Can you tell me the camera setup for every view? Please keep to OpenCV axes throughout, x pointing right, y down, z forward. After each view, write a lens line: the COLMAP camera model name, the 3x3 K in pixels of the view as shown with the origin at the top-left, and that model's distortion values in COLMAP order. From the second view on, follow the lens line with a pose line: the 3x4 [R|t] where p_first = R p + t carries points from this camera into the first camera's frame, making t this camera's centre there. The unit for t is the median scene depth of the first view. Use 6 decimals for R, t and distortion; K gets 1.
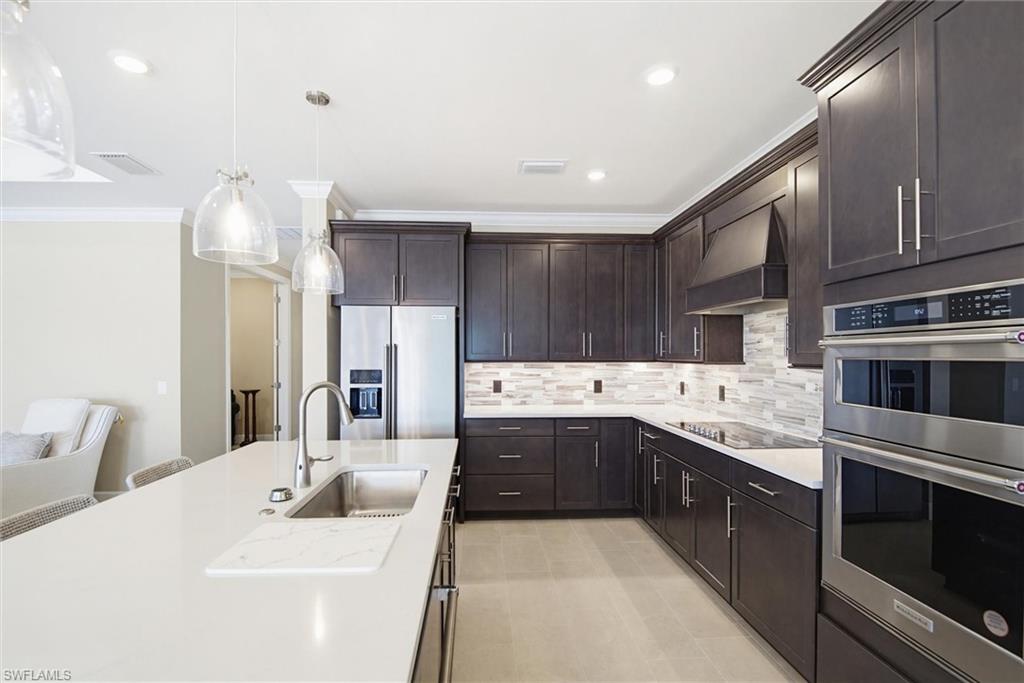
lens RADIAL K [[462.0, 0, 496.0], [0, 462.0, 356.6], [0, 0, 1]] dist [0.015183, -0.000483]
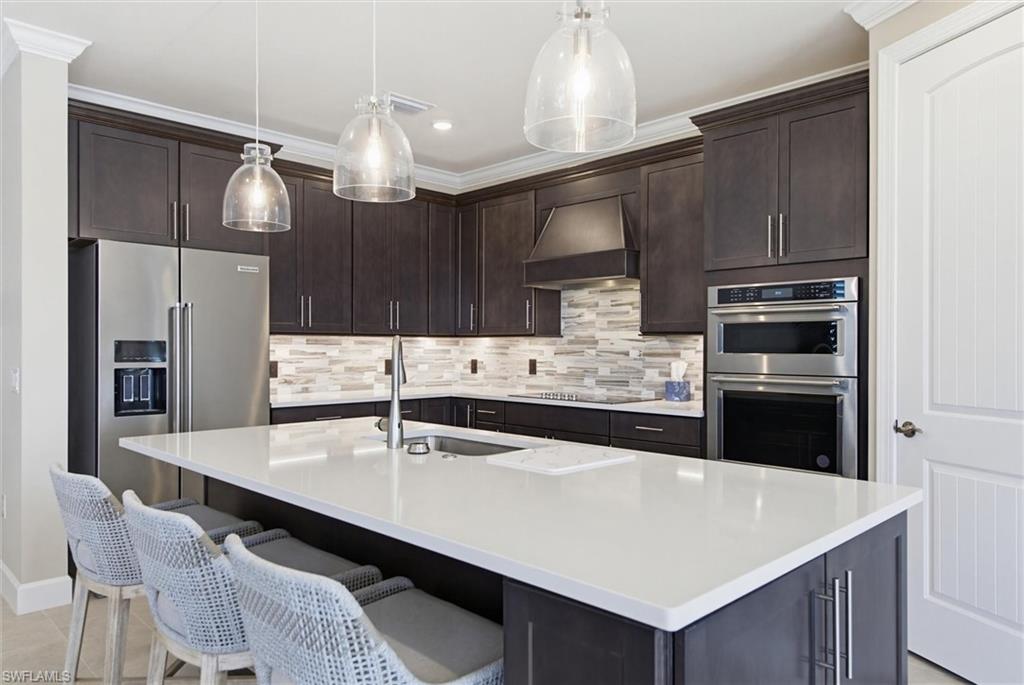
lens RADIAL K [[685.7, 0, 505.2], [0, 685.7, 344.5], [0, 0, 1]] dist [0.014205, -0.007584]
pose [[0.745420, 0.005050, 0.666576, -0.588052], [-0.001305, 0.999980, -0.006117, 0.042052], [-0.666594, 0.003690, 0.745412, -0.075443]]
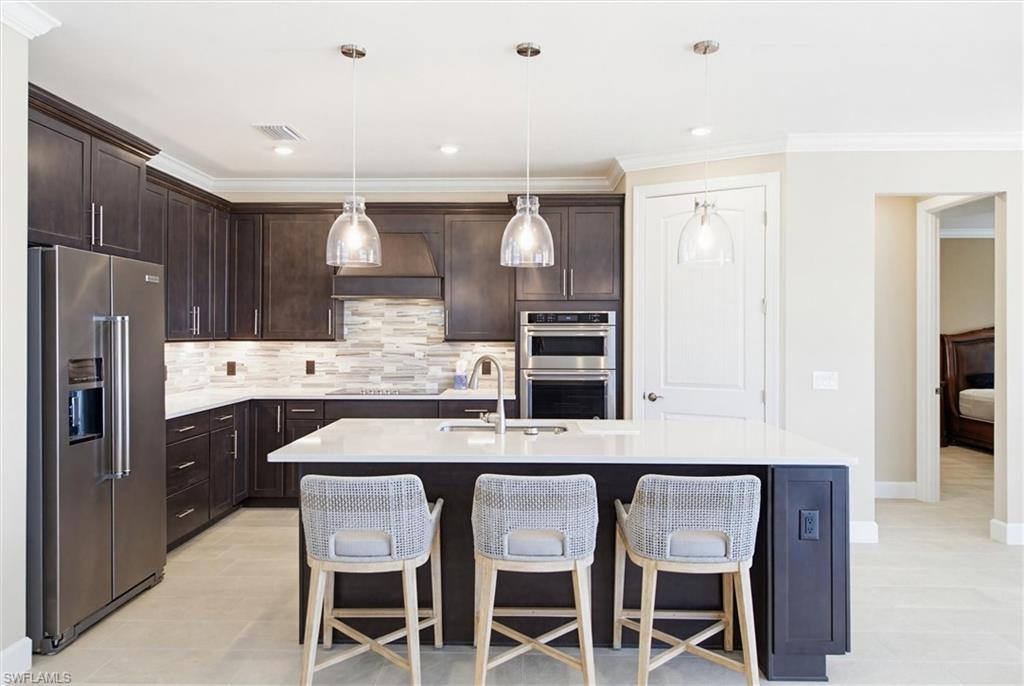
lens RADIAL K [[685.7, 0, 513.9], [0, 685.7, 335.6], [0, 0, 1]] dist [0.014205, -0.007584]
pose [[0.056848, -0.005147, 0.998370, -1.223830], [0.000771, 0.999987, 0.005111, -0.006829], [-0.998383, 0.000479, 0.056852, 0.440246]]
